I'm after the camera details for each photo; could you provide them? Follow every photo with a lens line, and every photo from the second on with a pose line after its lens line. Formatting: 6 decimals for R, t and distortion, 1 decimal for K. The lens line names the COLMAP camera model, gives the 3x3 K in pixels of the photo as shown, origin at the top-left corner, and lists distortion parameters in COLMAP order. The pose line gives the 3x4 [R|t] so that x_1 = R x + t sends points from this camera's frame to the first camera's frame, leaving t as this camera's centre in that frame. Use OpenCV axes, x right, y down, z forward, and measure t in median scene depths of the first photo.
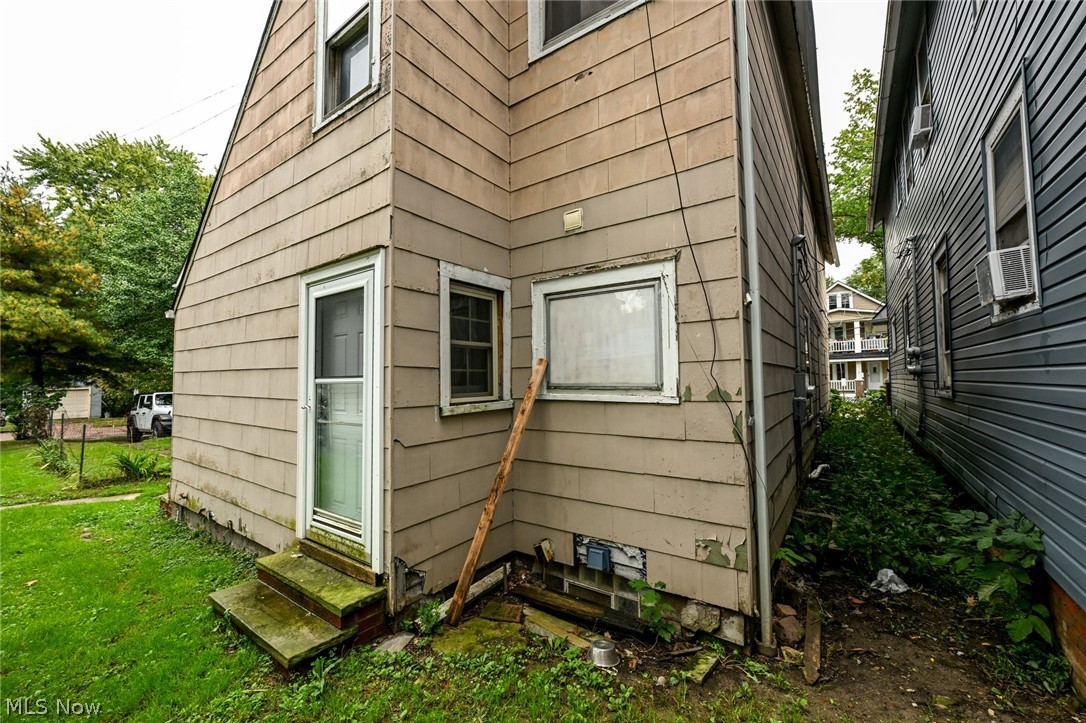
lens RADIAL K [[429.2, 0, 557.7], [0, 429.2, 348.3], [0, 0, 1]] dist [-0.001145, 0.000032]
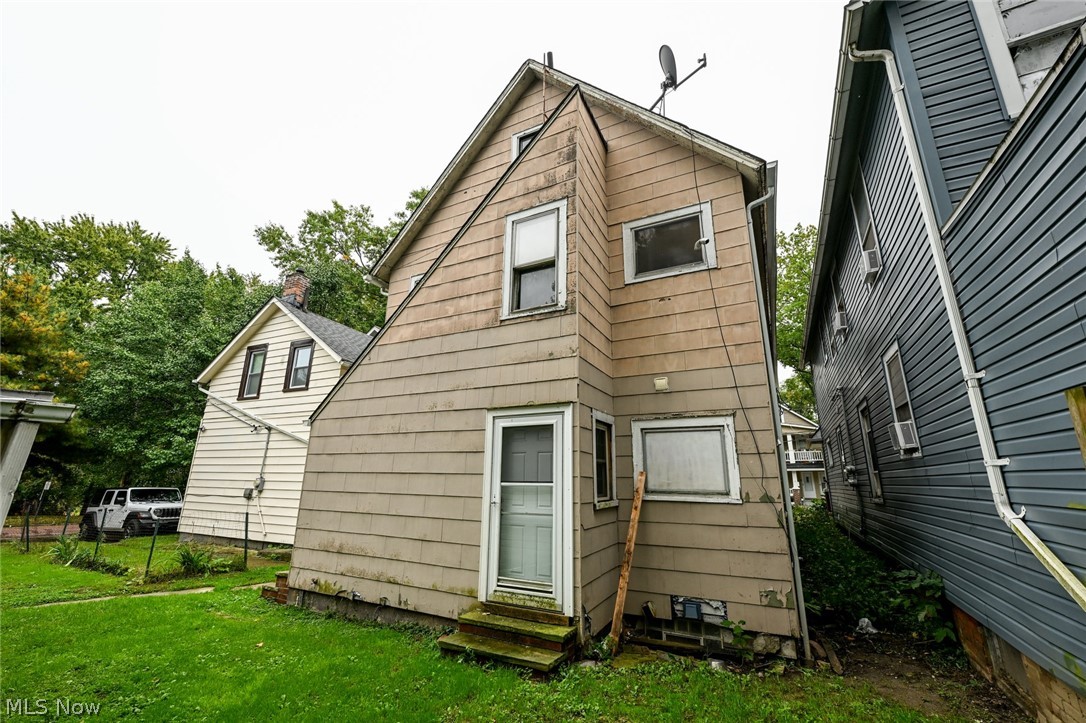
lens RADIAL K [[429.2, 0, 557.7], [0, 429.2, 348.3], [0, 0, 1]] dist [-0.001145, 0.000032]
pose [[0.989906, 0.062231, 0.127335, -0.592265], [-0.031723, 0.972938, -0.228879, -0.047207], [-0.138132, 0.222529, 0.965091, -0.567028]]
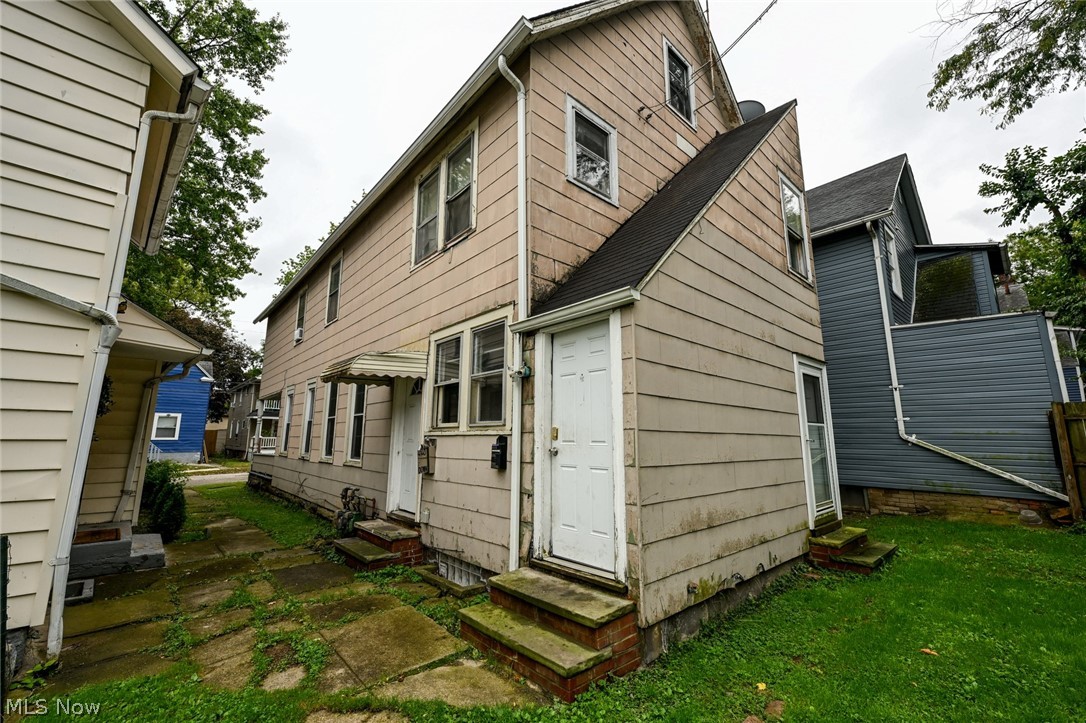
lens RADIAL K [[429.2, 0, 557.7], [0, 429.2, 348.3], [0, 0, 1]] dist [-0.001145, 0.000032]
pose [[0.228014, 0.216579, 0.949265, -2.385808], [-0.073545, 0.975993, -0.205012, 0.199714], [-0.970876, -0.023068, 0.238468, 1.533121]]
